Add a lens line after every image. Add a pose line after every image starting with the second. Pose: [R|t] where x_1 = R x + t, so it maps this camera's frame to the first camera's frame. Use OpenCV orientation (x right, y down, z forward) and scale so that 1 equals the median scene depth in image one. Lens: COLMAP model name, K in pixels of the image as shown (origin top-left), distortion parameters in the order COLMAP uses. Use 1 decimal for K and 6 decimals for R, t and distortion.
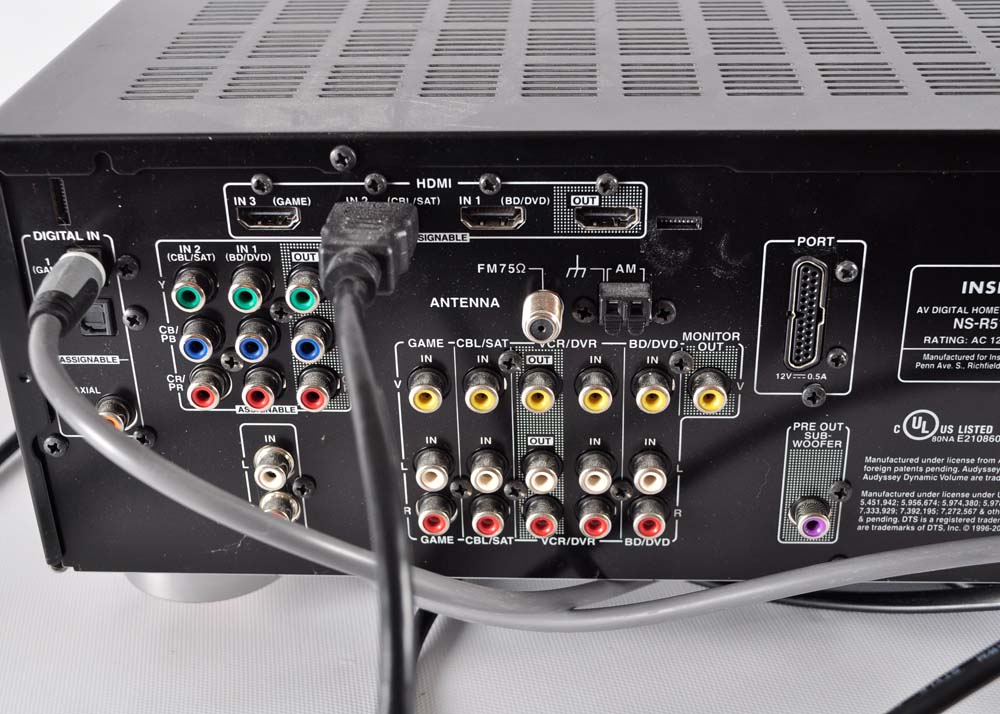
lens RADIAL K [[1508.4, 0, 497.4], [0, 1508.4, 362.8], [0, 0, 1]] dist [-0.008321, 0.000000]
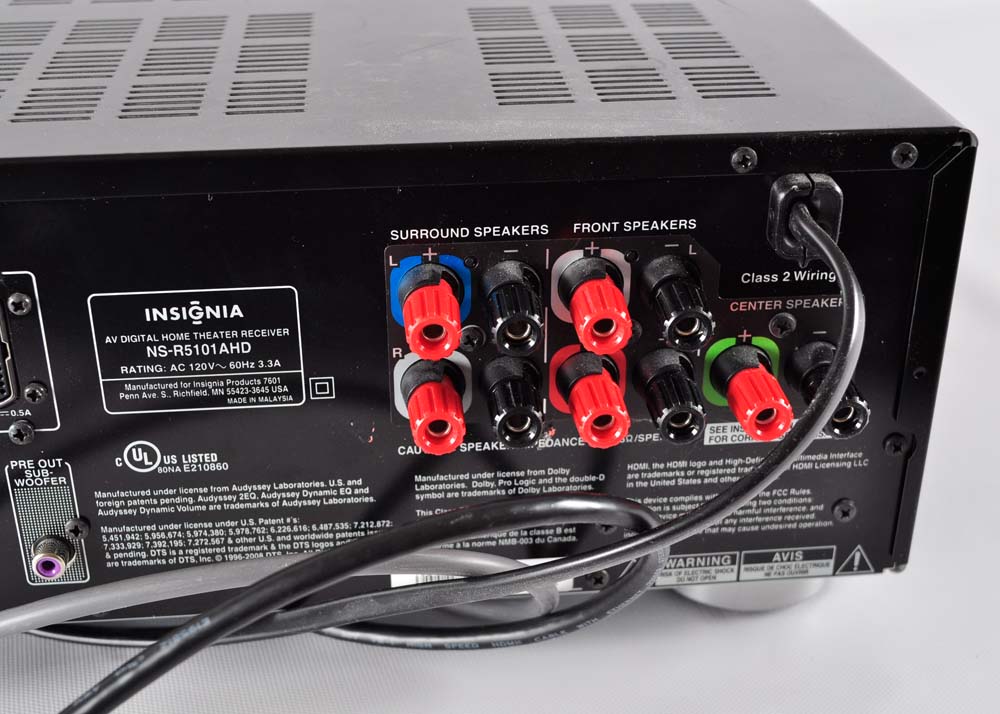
lens RADIAL K [[1508.4, 0, 501.3], [0, 1508.4, 350.7], [0, 0, 1]] dist [-0.008321, 0.000000]
pose [[0.992729, -0.047794, 0.110478, 0.400923], [0.049507, 0.998692, -0.012810, -0.002966], [-0.109721, 0.018186, 0.993796, 0.007755]]
